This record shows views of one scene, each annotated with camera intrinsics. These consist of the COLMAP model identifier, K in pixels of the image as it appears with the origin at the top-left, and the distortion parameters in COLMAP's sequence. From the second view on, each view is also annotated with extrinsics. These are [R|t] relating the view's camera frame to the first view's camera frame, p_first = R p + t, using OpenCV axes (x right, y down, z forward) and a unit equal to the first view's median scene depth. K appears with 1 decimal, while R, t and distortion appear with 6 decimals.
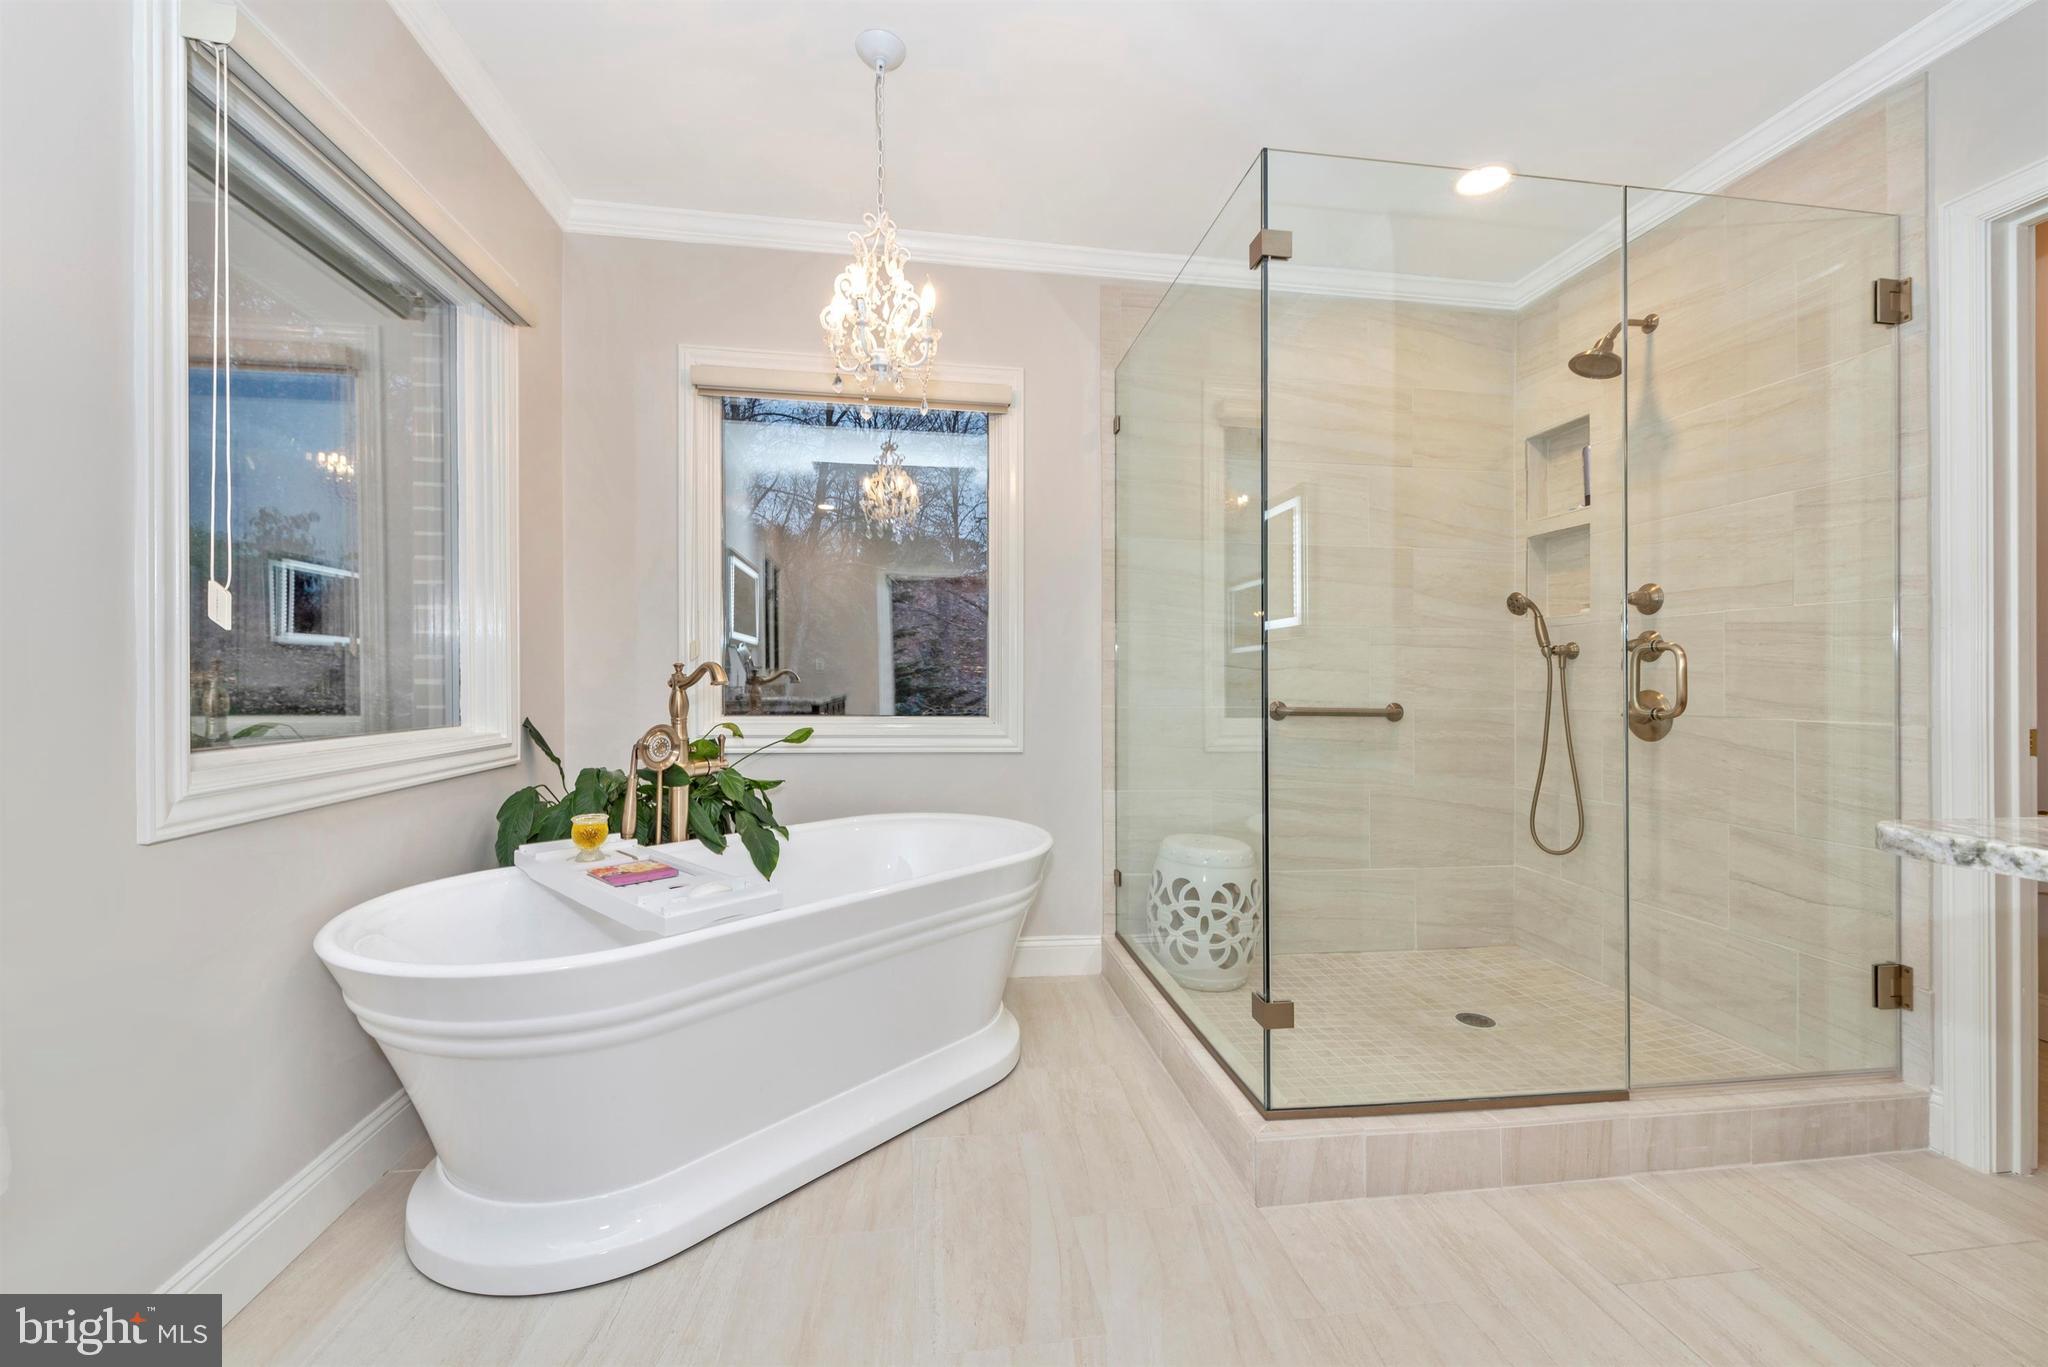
lens RADIAL K [[856.5, 0, 1042.2], [0, 856.5, 729.7], [0, 0, 1]] dist [0.014263, 0.000074]
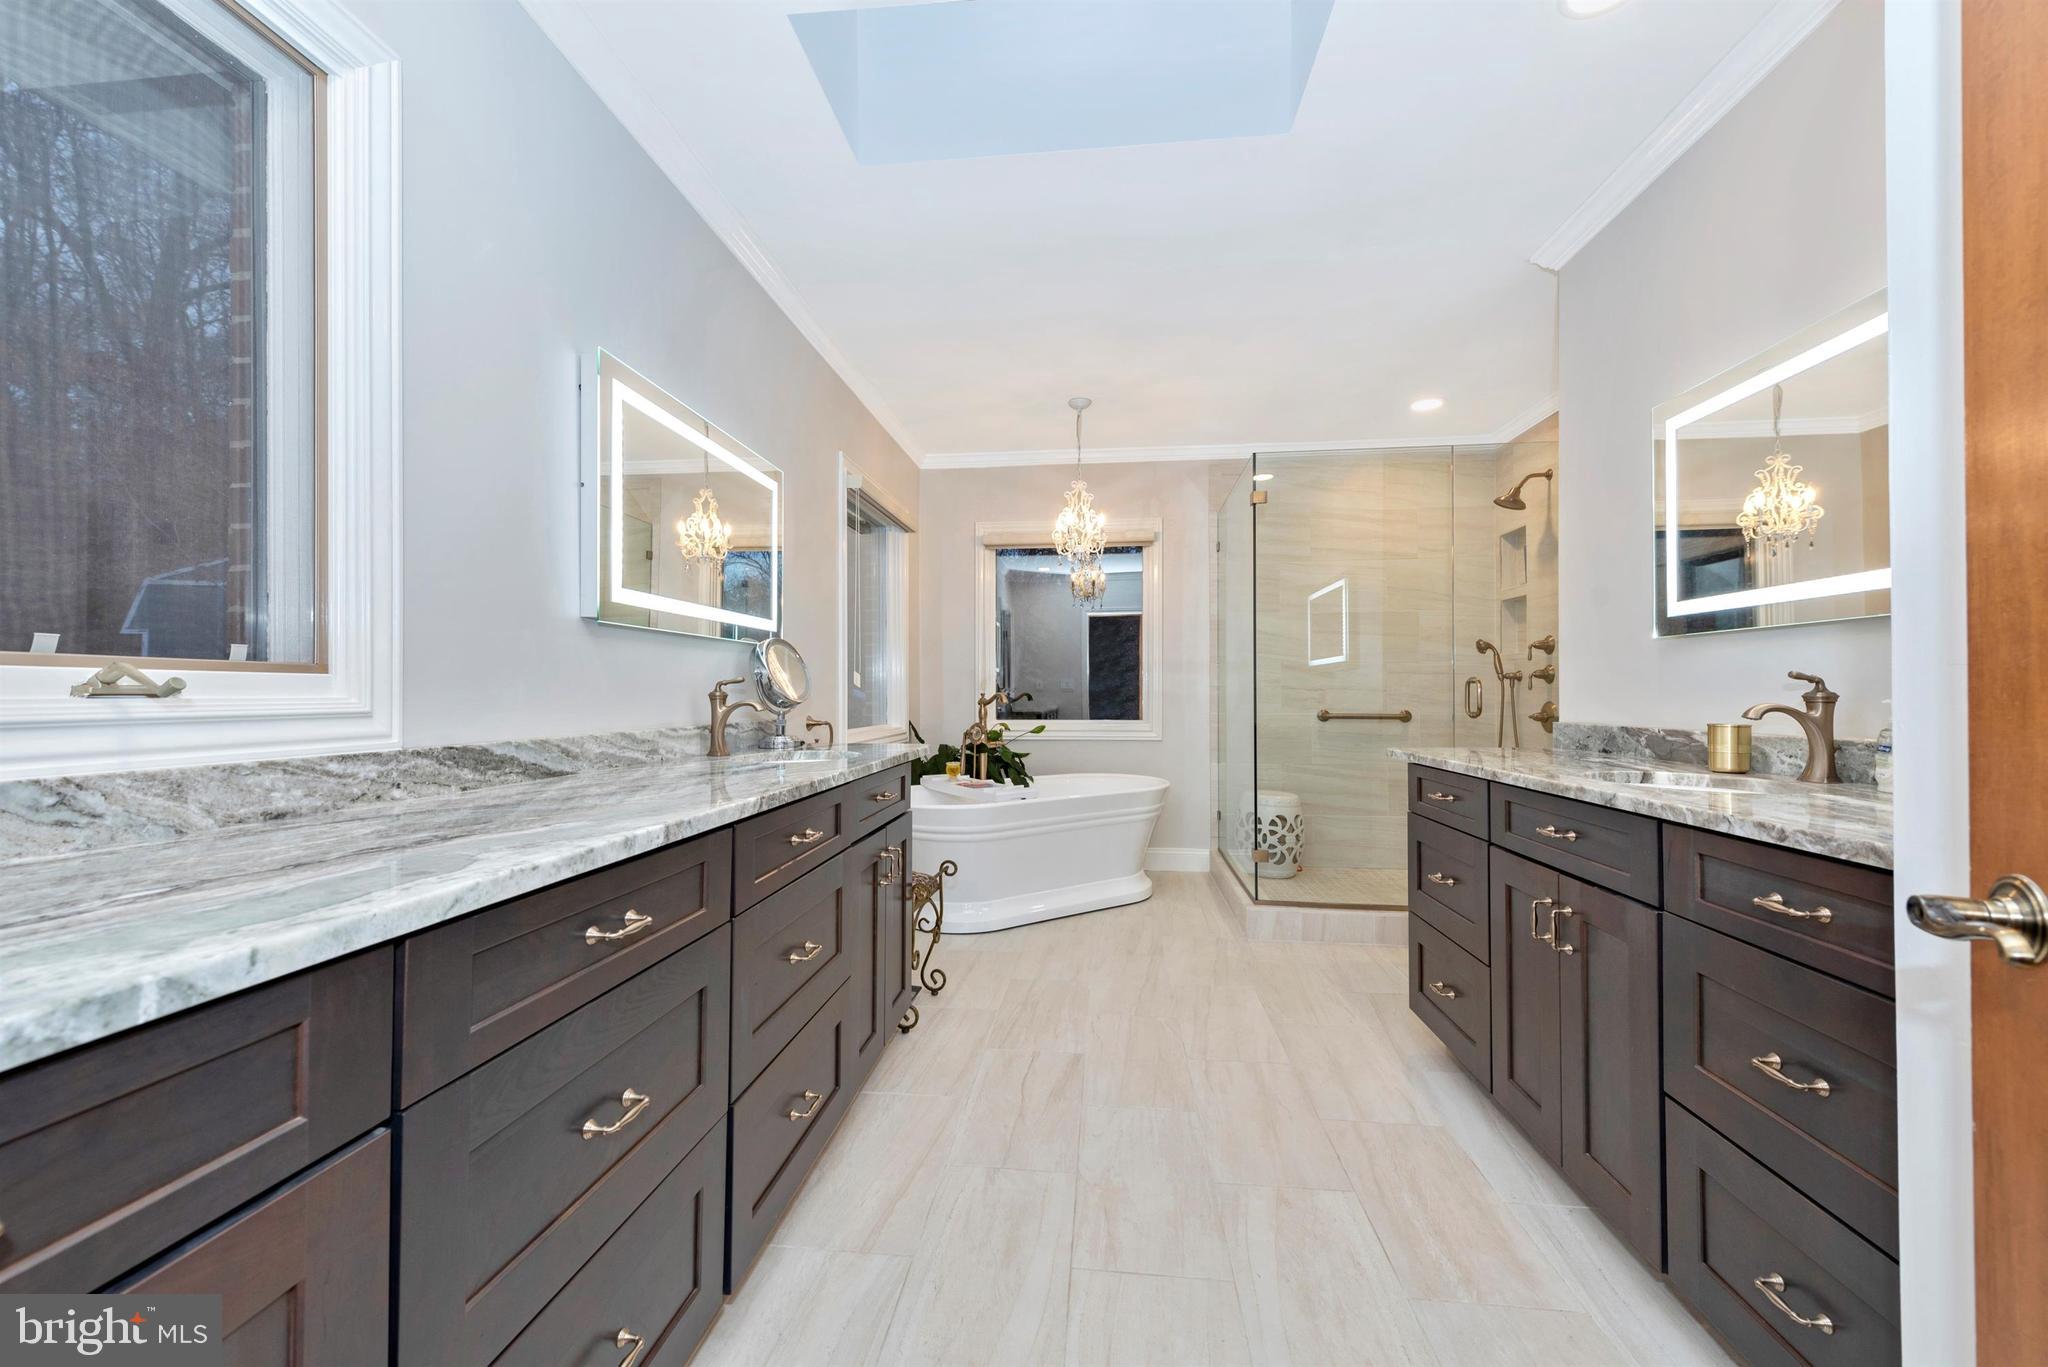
lens RADIAL K [[803.1, 0, 1025.0], [0, 803.1, 689.8], [0, 0, 1]] dist [0.010632, -0.002367]
pose [[0.965273, -0.013889, -0.260874, 0.150253], [-0.002195, 0.998119, -0.061263, 0.027394], [0.261234, 0.059709, 0.963427, -0.711174]]
